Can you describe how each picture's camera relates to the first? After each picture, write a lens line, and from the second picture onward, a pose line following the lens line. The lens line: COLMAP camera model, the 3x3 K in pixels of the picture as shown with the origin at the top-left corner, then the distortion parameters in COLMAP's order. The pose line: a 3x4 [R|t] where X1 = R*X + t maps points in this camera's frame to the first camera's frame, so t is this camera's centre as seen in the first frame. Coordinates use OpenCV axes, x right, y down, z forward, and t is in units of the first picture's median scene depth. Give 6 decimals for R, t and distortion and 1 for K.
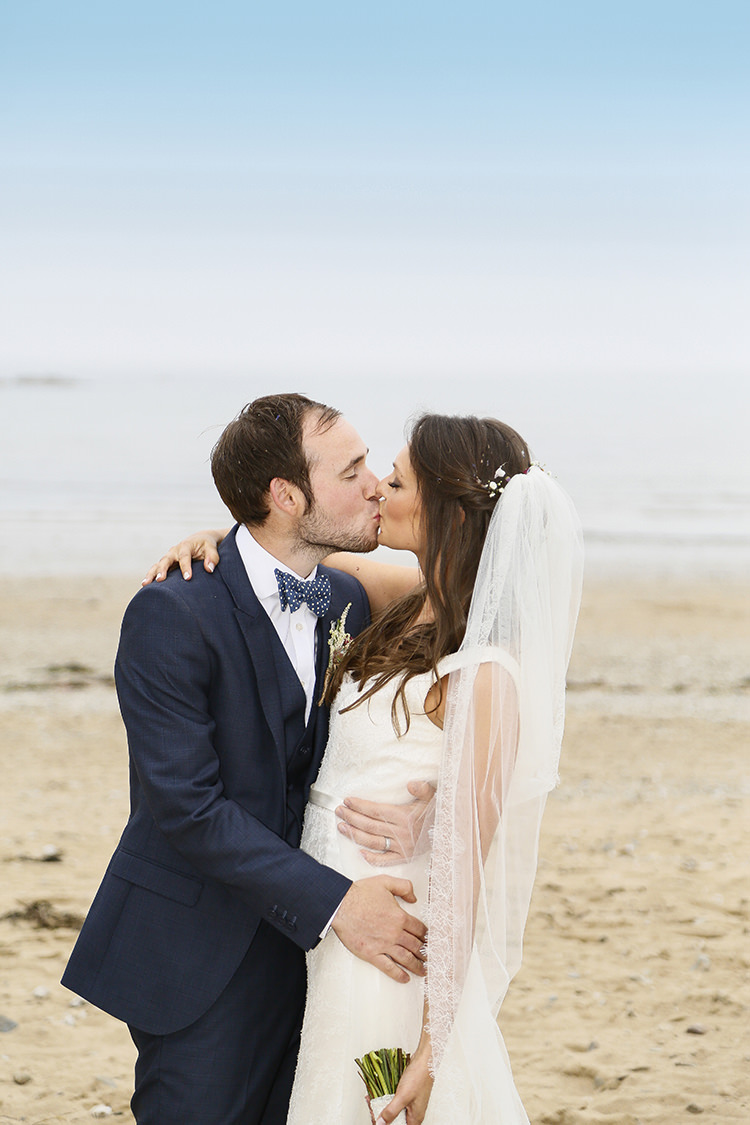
lens RADIAL K [[3301.0, 0, 372.7], [0, 3301.0, 564.4], [0, 0, 1]] dist [0.727761, 0.000000]
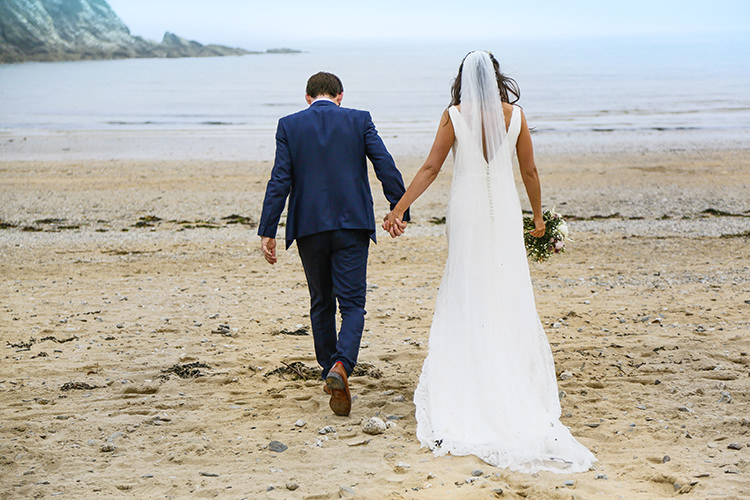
lens RADIAL K [[1818.7, 0, 372.8], [0, 1818.7, 251.1], [0, 0, 1]] dist [0.484826, 0.000000]
pose [[0.998456, -0.020829, -0.051504, -0.017277], [0.023596, 0.998277, 0.053715, 0.002335], [0.050297, -0.054847, 0.997227, 0.140825]]
